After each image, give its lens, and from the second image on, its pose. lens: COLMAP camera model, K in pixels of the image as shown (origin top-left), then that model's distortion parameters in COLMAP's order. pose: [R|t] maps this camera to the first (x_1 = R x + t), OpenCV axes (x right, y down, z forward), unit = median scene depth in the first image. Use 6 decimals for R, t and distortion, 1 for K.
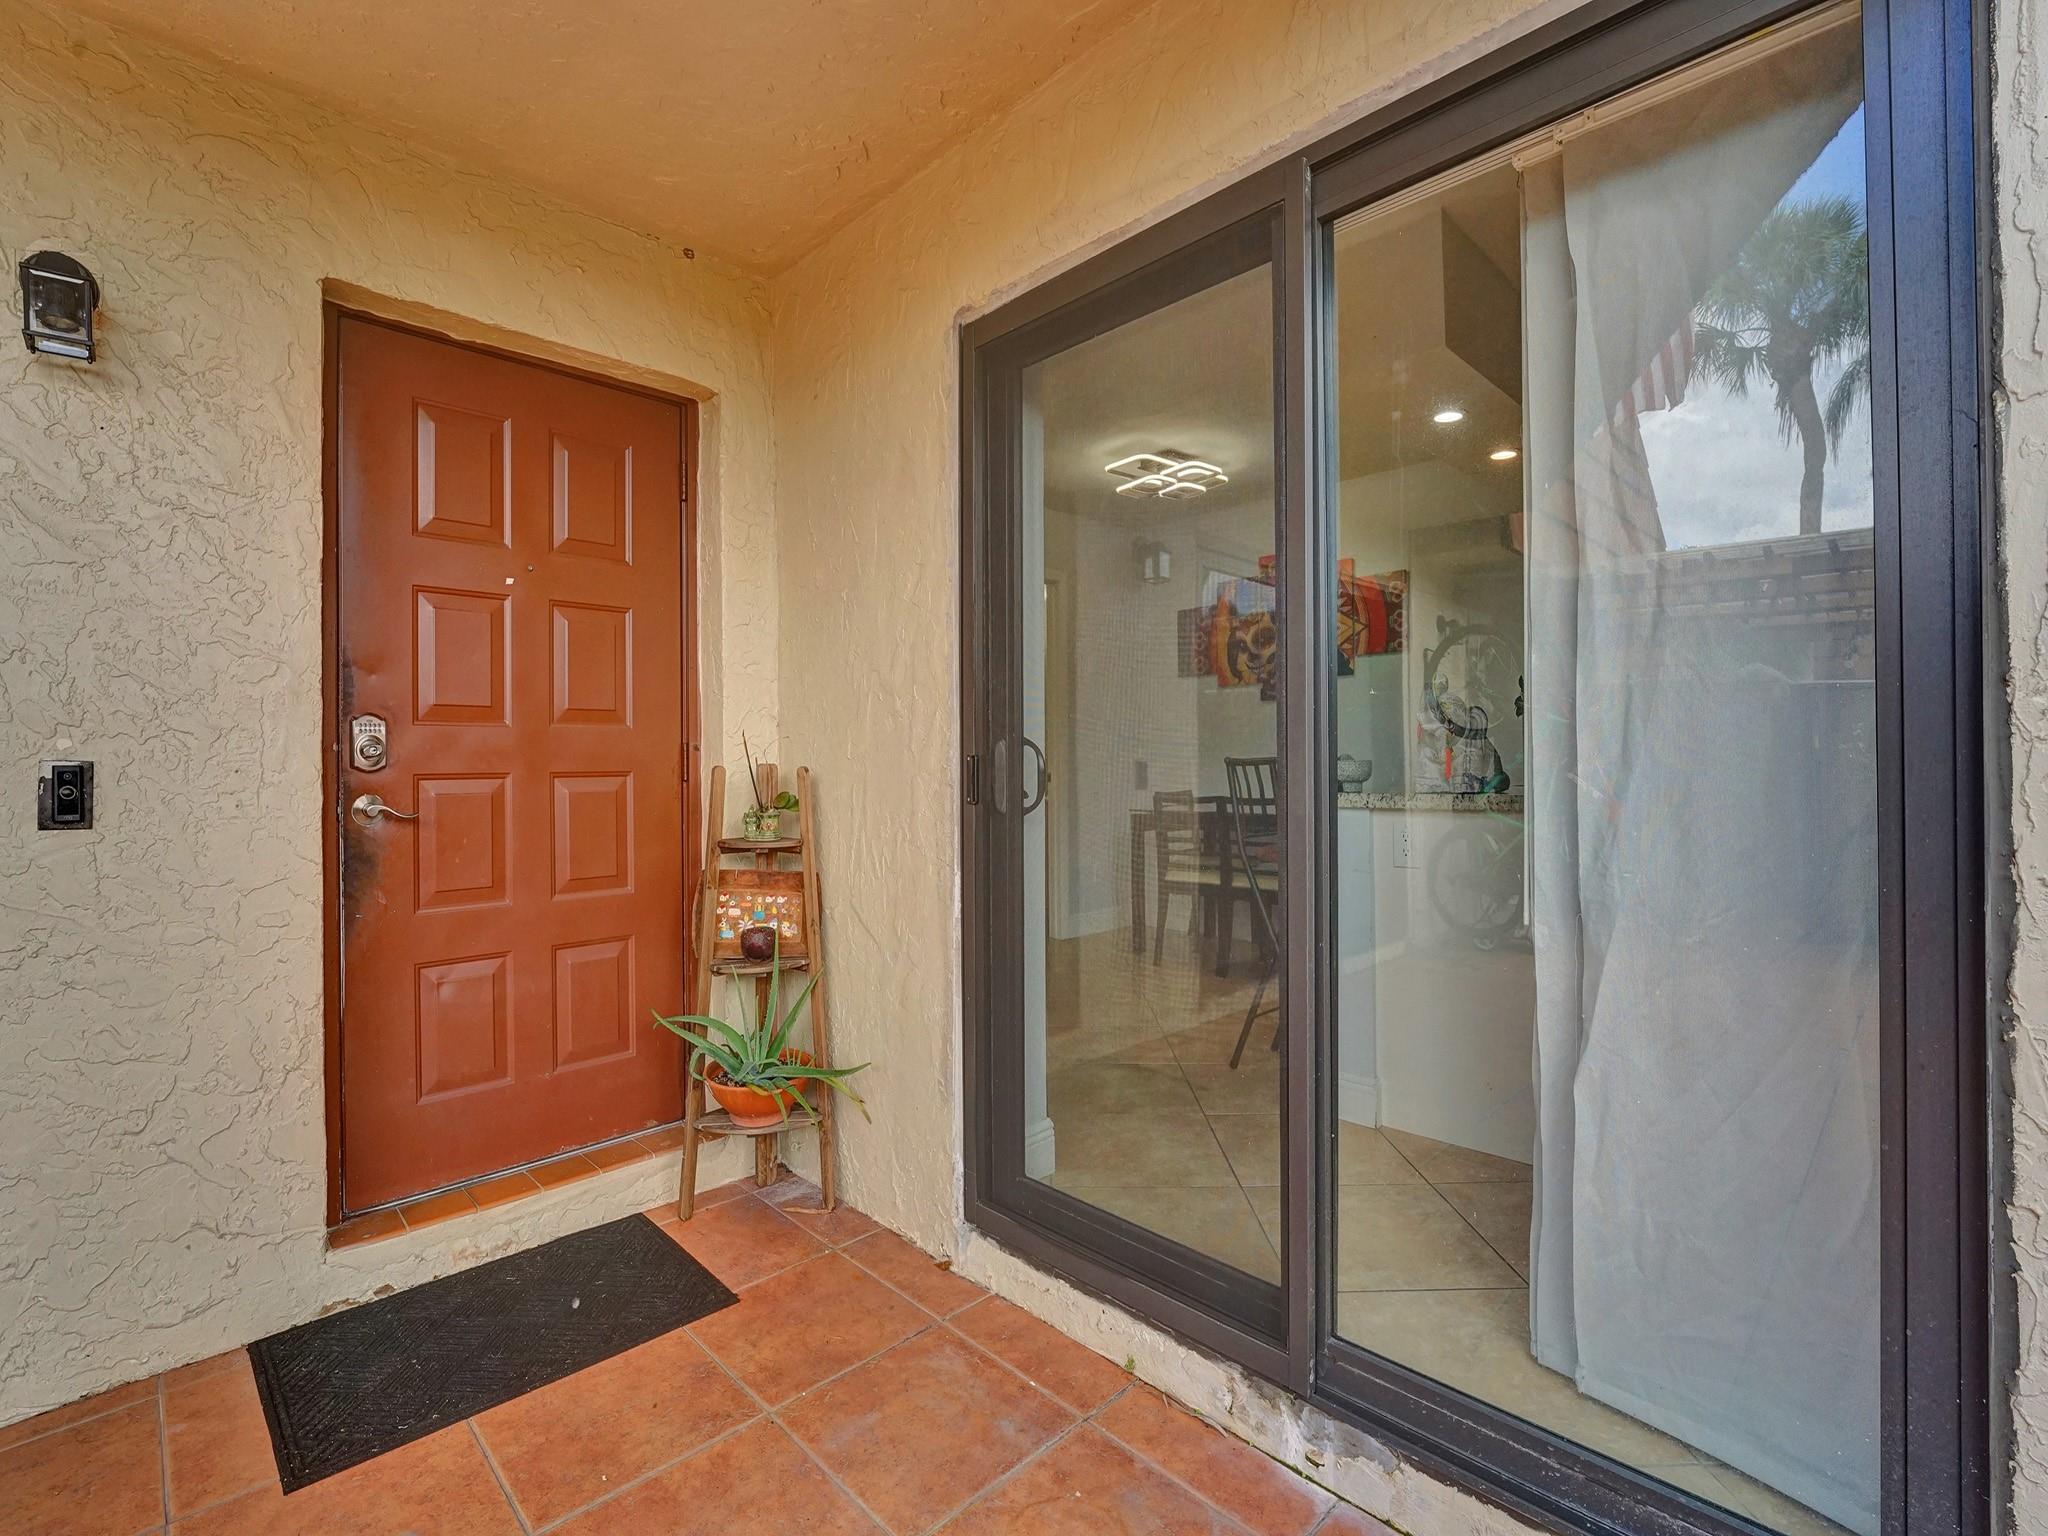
lens RADIAL K [[928.3, 0, 1027.4], [0, 928.3, 761.2], [0, 0, 1]] dist [-0.012134, 0.000067]
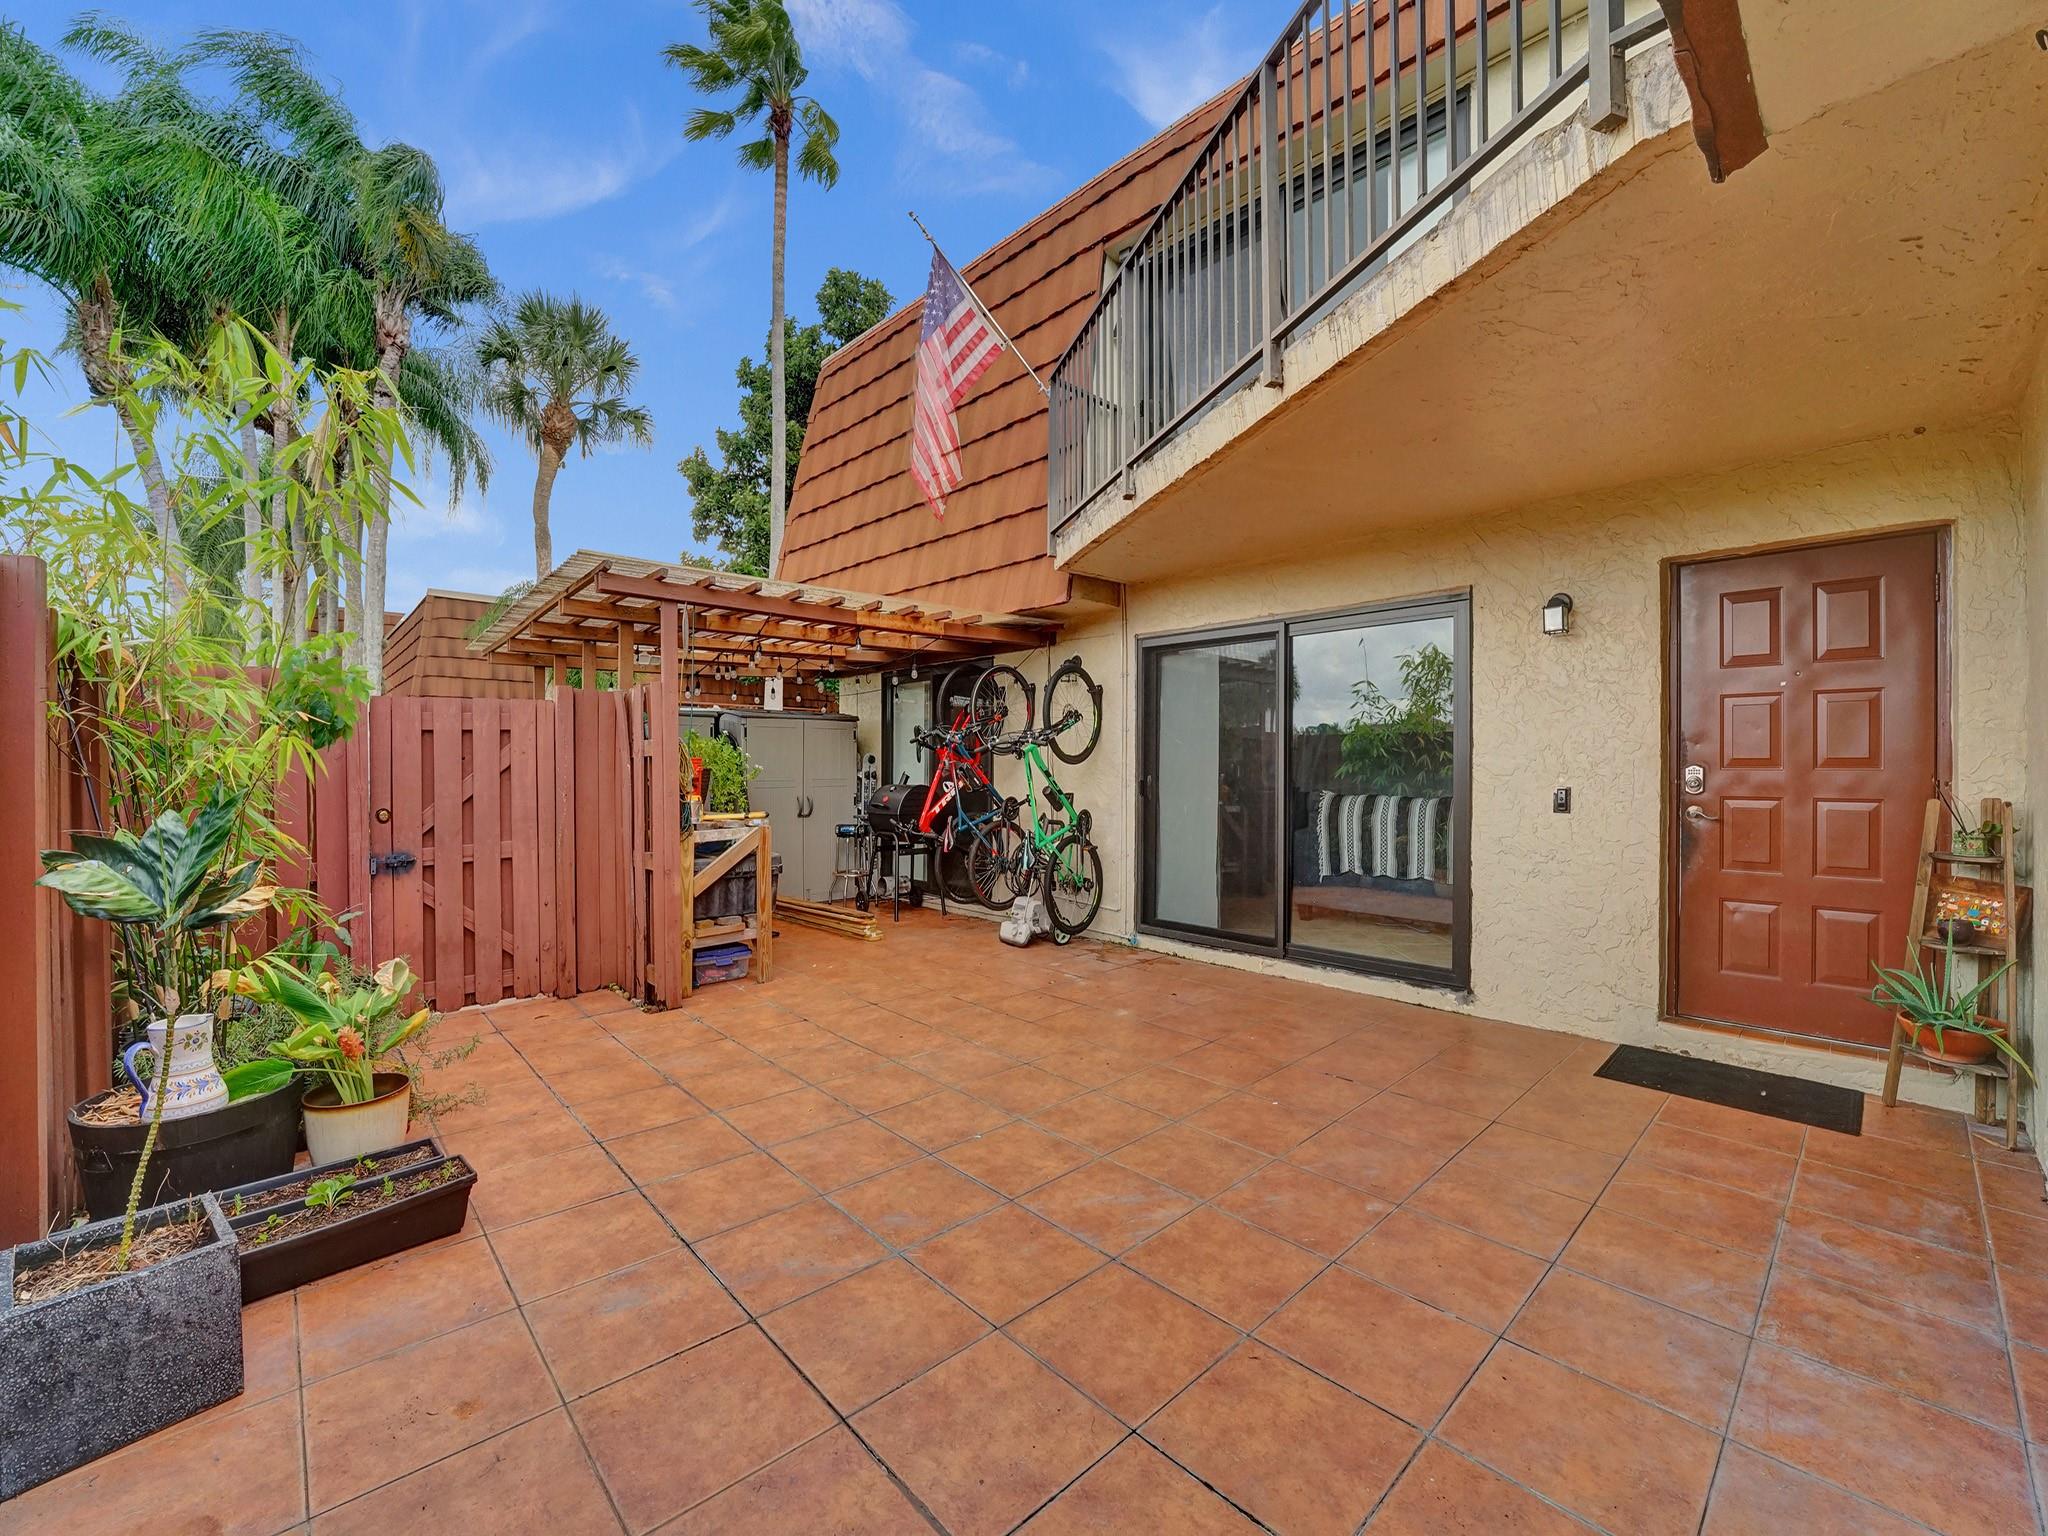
lens RADIAL K [[835.1, 0, 1028.3], [0, 835.1, 770.0], [0, 0, 1]] dist [-0.003668, -0.000368]
pose [[-0.015934, 0.009207, -0.999831, 1.041201], [-0.001401, 0.999956, 0.009230, -0.052187], [0.999872, 0.001548, -0.015920, -0.373623]]
